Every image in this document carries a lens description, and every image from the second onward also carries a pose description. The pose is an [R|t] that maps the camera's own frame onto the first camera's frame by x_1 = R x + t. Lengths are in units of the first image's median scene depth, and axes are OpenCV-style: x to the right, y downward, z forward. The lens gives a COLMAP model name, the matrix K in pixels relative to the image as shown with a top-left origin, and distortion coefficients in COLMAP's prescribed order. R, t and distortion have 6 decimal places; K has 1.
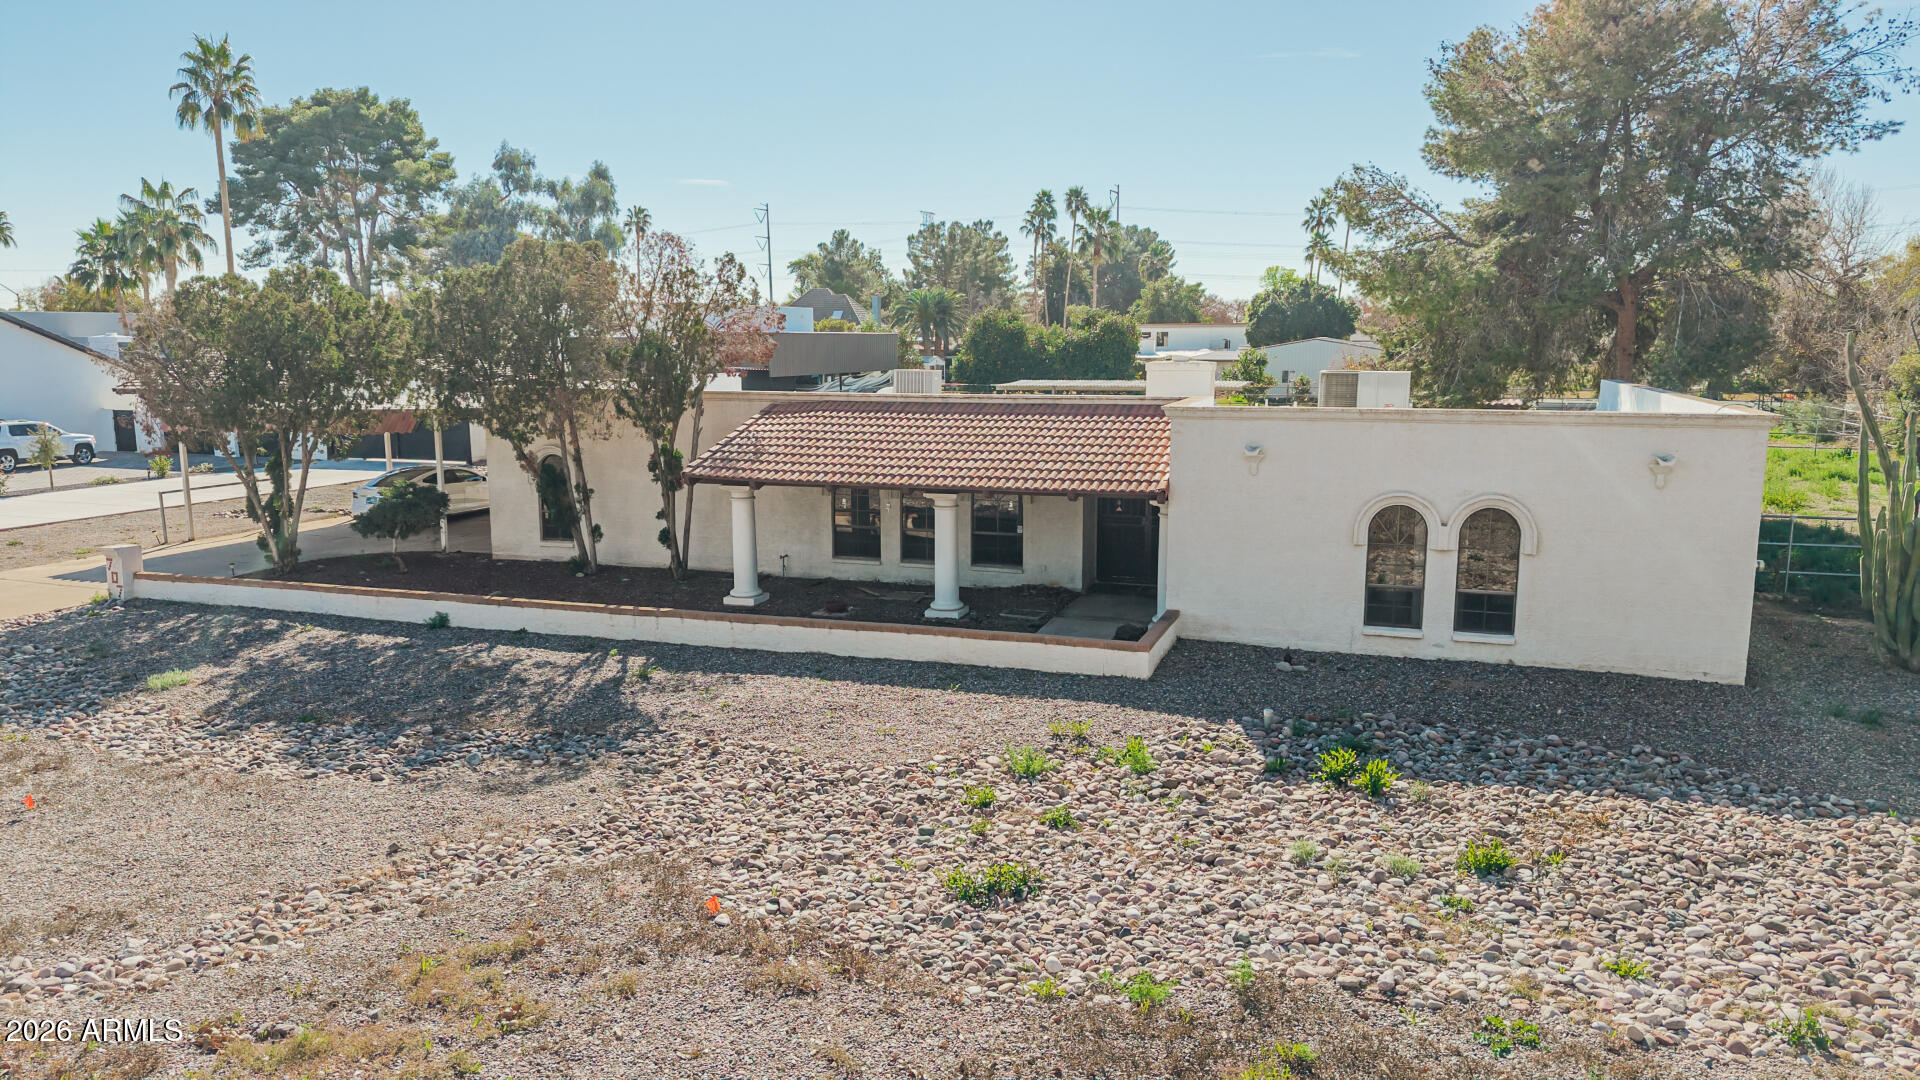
lens RADIAL K [[1302.8, 0, 964.4], [0, 1302.8, 537.8], [0, 0, 1]] dist [0.063250, -0.094715]
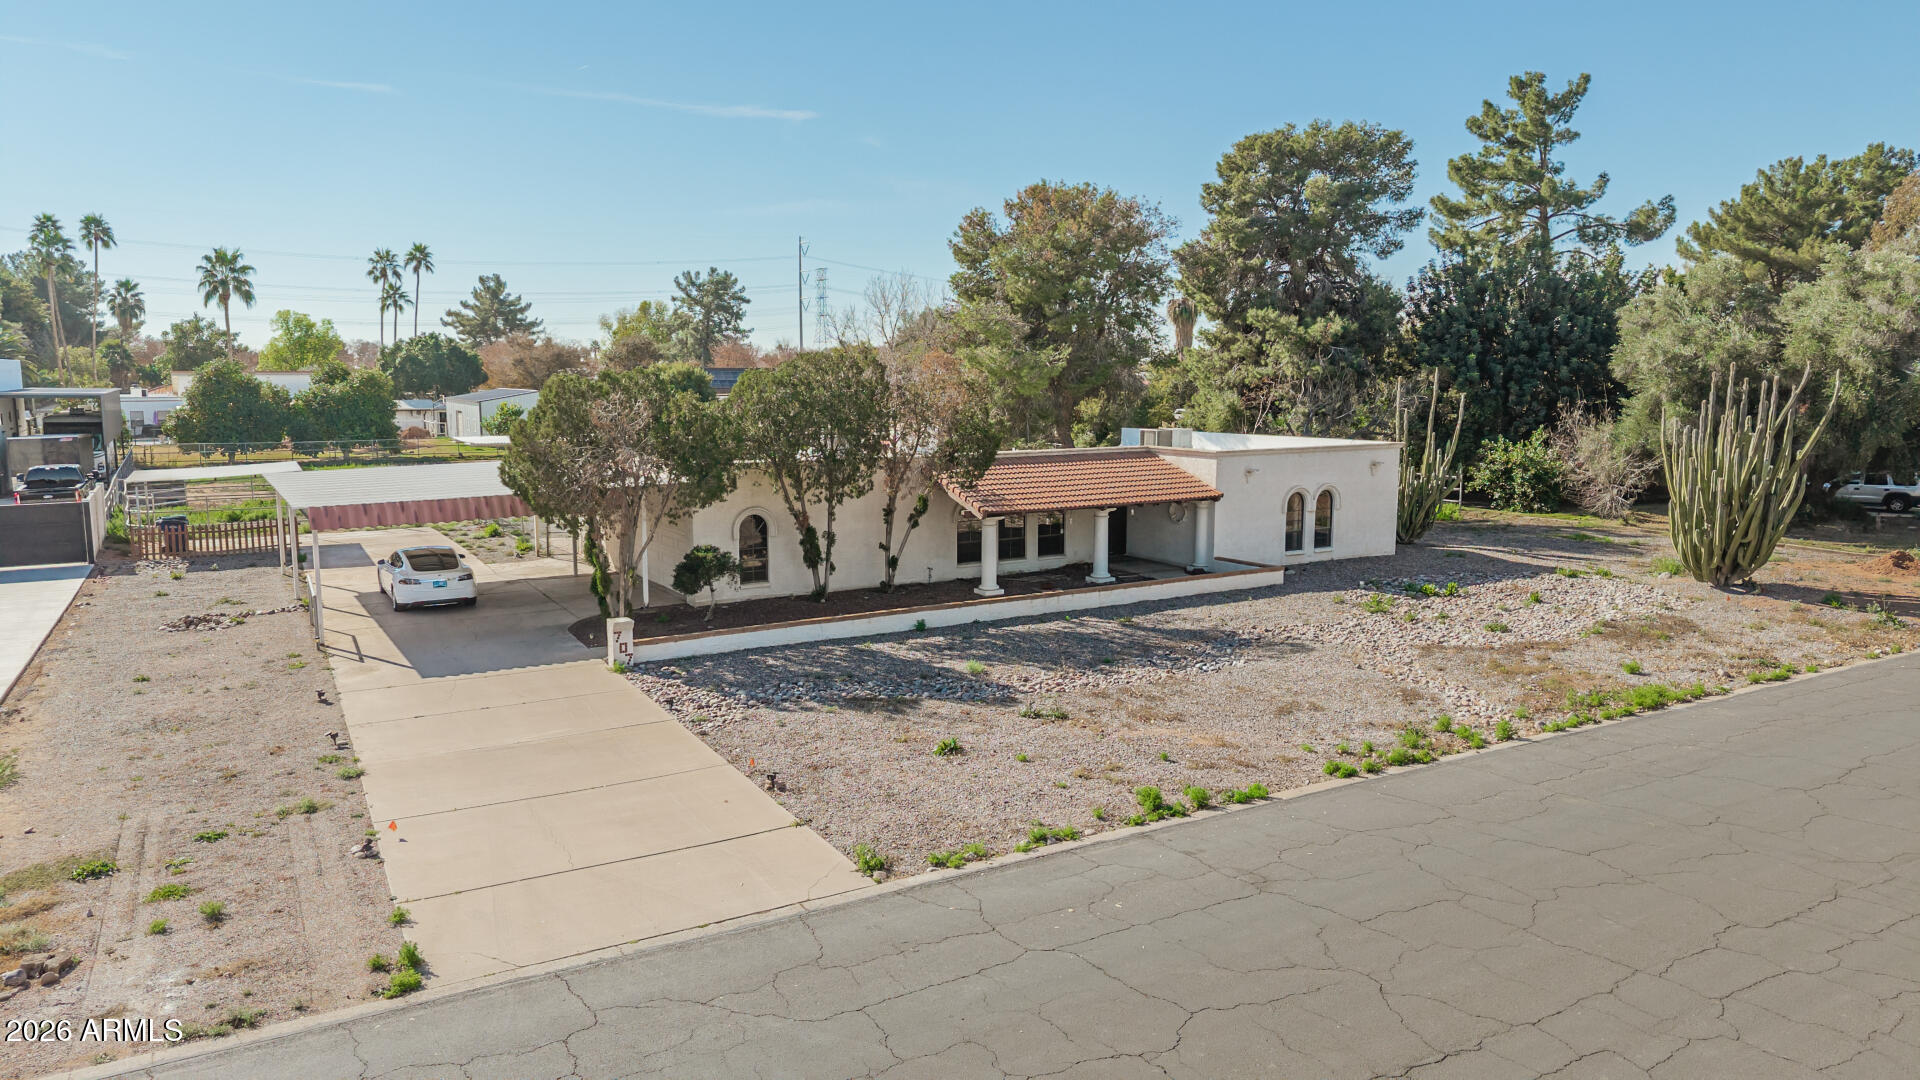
lens RADIAL K [[1293.6, 0, 952.4], [0, 1293.6, 538.3], [0, 0, 1]] dist [0.029130, -0.024816]
pose [[0.682976, -0.107301, 0.722516, -1.430994], [0.122387, 0.991978, 0.031630, -0.077006], [-0.720114, 0.066824, 0.690630, -0.030437]]
